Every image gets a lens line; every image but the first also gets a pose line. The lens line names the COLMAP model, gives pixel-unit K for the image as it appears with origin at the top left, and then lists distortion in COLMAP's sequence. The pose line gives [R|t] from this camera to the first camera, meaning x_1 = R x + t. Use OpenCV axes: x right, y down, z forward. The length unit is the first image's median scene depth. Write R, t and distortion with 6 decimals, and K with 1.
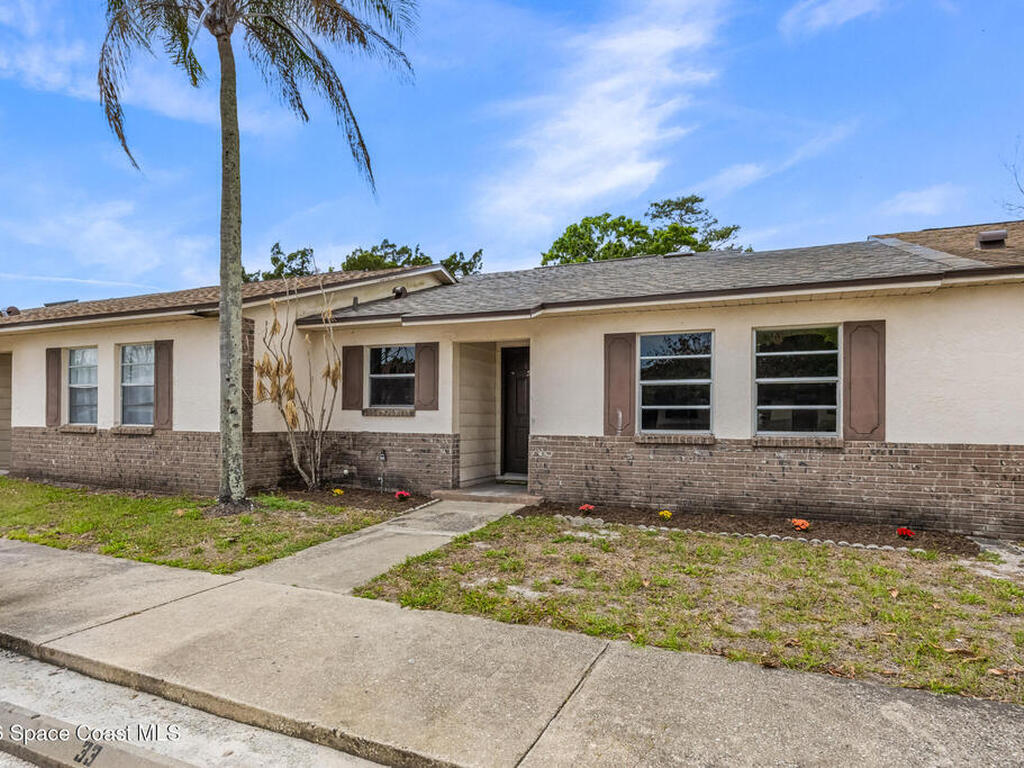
lens RADIAL K [[541.5, 0, 512.1], [0, 541.5, 416.7], [0, 0, 1]] dist [-0.009907, -0.000083]
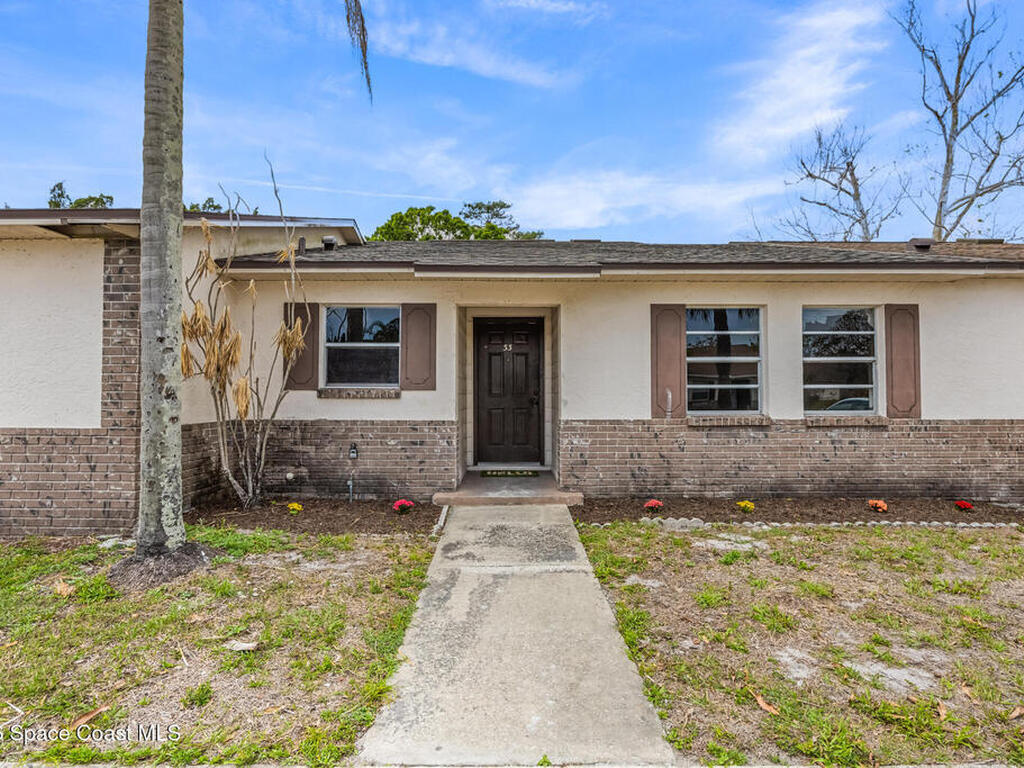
lens RADIAL K [[486.3, 0, 512.0], [0, 486.3, 384.0], [0, 0, 1]] dist [-0.010838, 0.000224]
pose [[0.926342, 0.000217, 0.376682, -0.344200], [0.006943, 0.999820, -0.017650, -0.009195], [-0.376619, 0.018965, 0.926174, 0.353310]]
